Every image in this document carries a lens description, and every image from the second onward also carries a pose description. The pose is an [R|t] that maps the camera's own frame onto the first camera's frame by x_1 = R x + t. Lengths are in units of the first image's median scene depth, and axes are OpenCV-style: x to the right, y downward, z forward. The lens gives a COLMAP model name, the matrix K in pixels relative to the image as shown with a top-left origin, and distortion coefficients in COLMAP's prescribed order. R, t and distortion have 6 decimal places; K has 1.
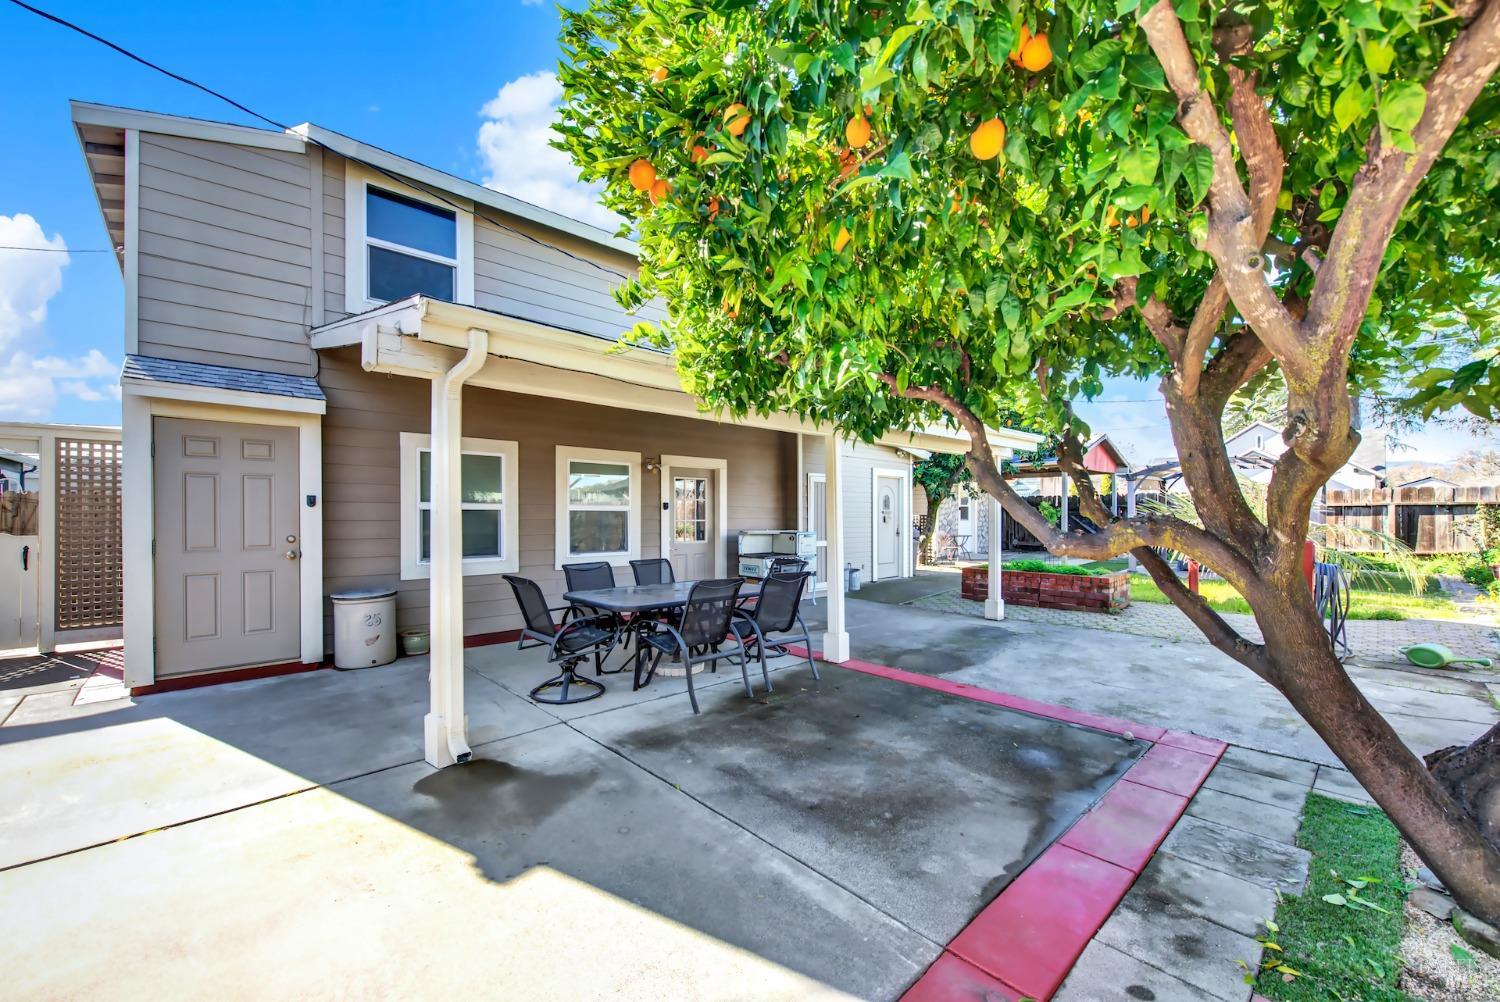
lens RADIAL K [[598.9, 0, 745.9], [0, 598.9, 512.9], [0, 0, 1]] dist [0.002500, -0.001093]
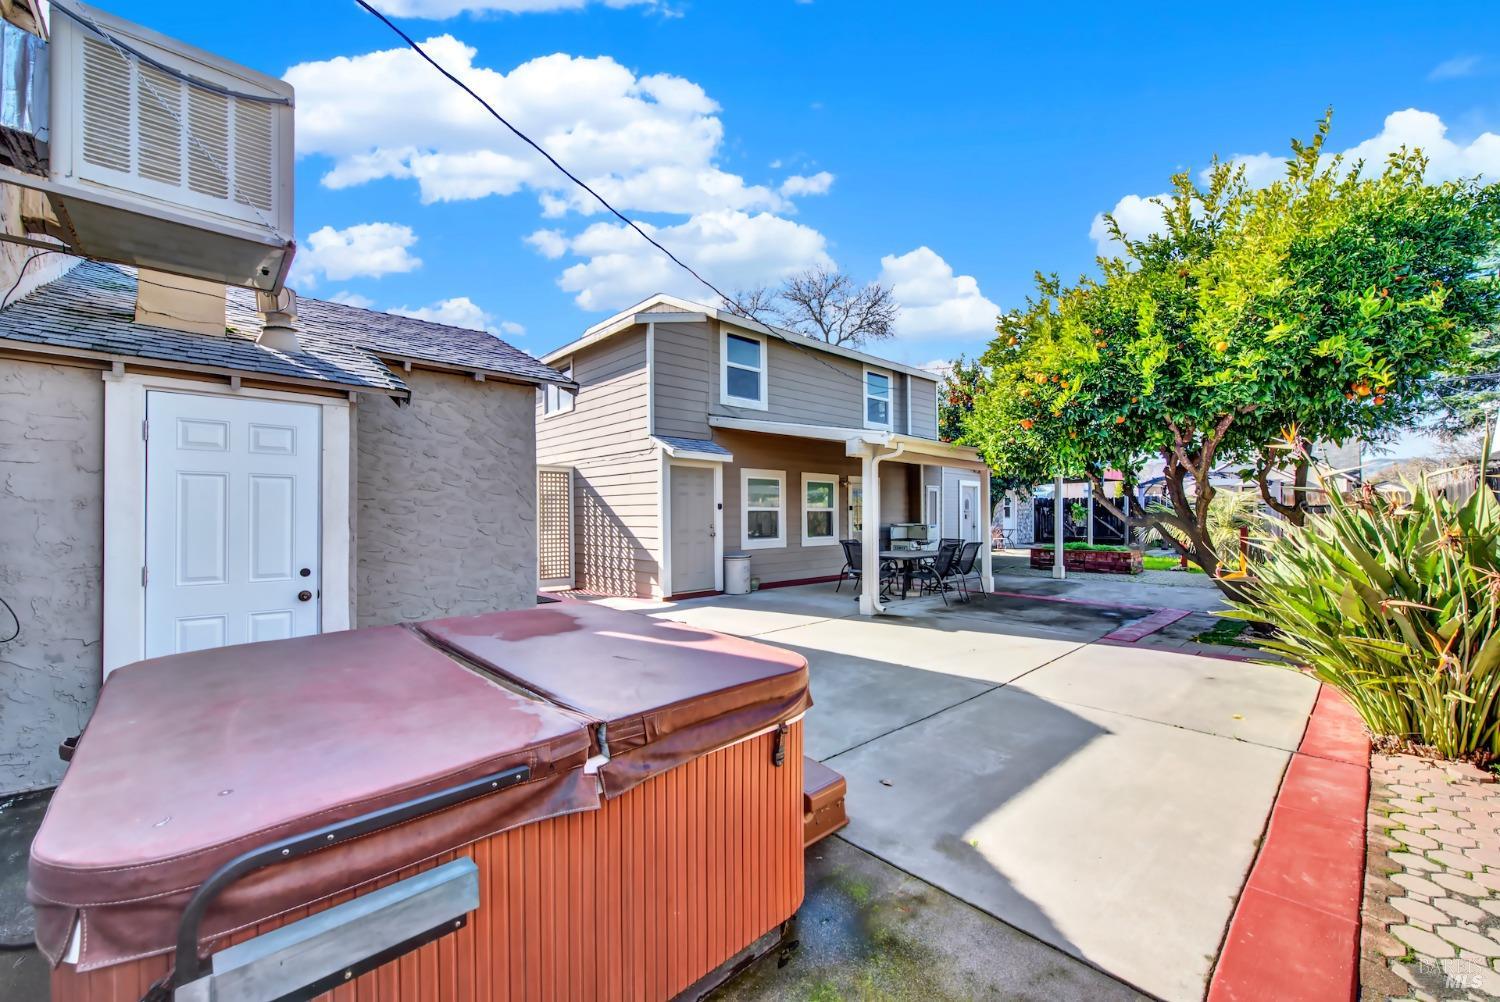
lens RADIAL K [[598.9, 0, 745.3], [0, 598.9, 508.7], [0, 0, 1]] dist [0.002500, -0.001093]
pose [[0.999993, -0.003079, -0.002056, -0.563369], [0.003064, 0.999970, -0.007121, 0.000689], [0.002078, 0.007115, 0.999973, -0.809197]]
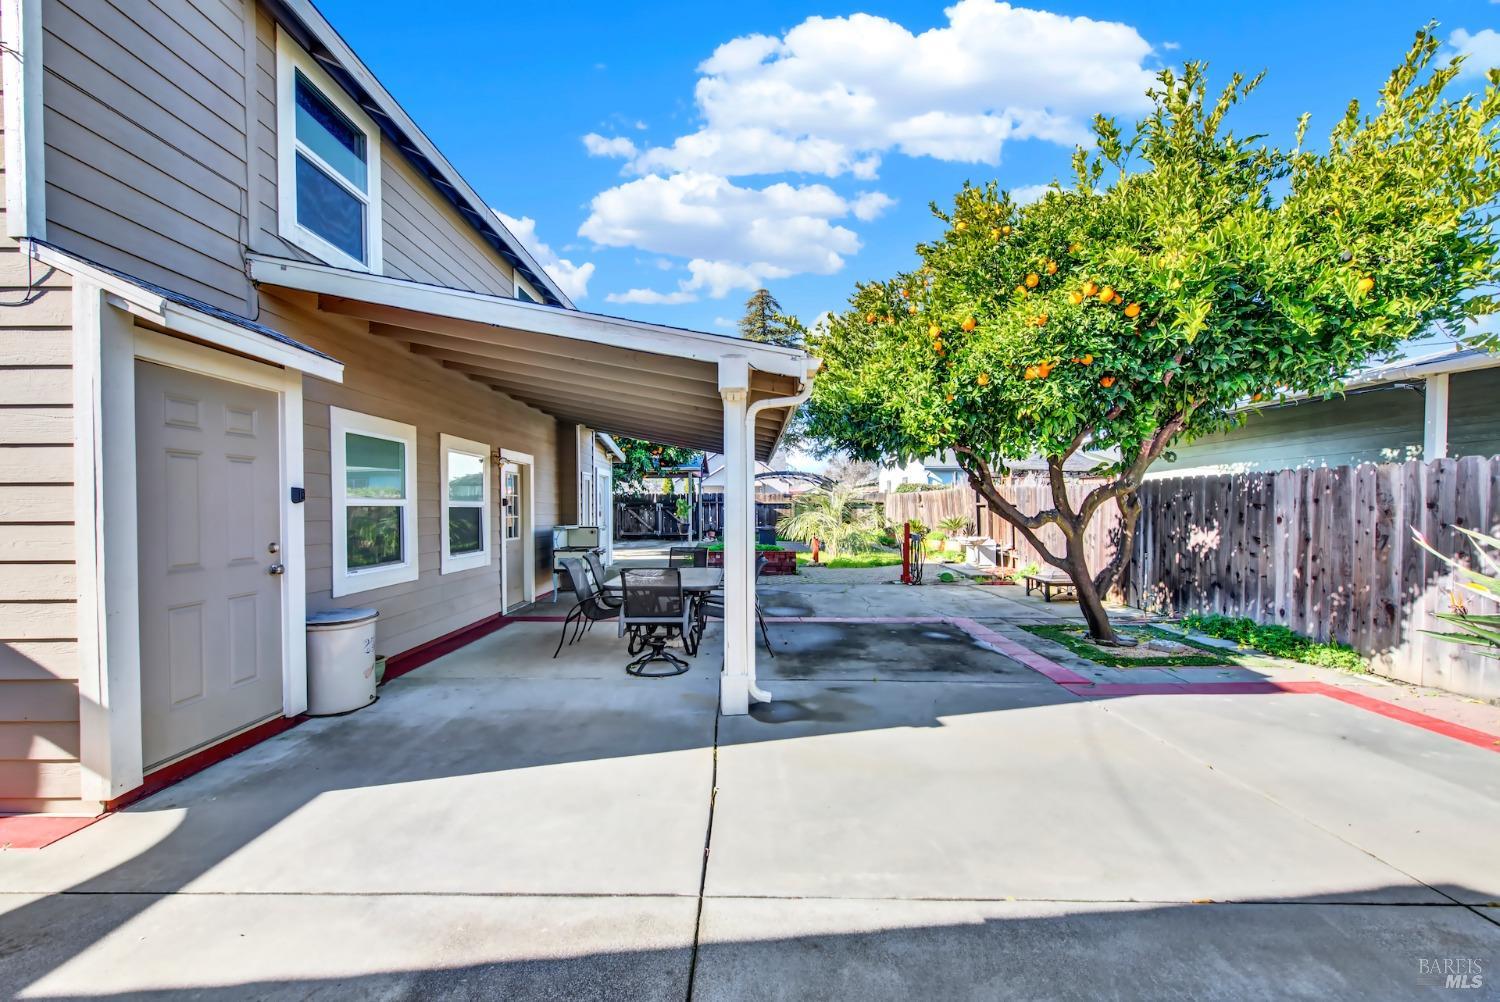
lens RADIAL K [[598.9, 0, 749.7], [0, 598.9, 511.2], [0, 0, 1]] dist [0.002500, -0.001093]
pose [[0.680957, -0.006518, 0.732295, -0.781165], [0.002331, 0.999975, 0.006733, -0.003097], [-0.732320, -0.002878, 0.680955, 0.080115]]
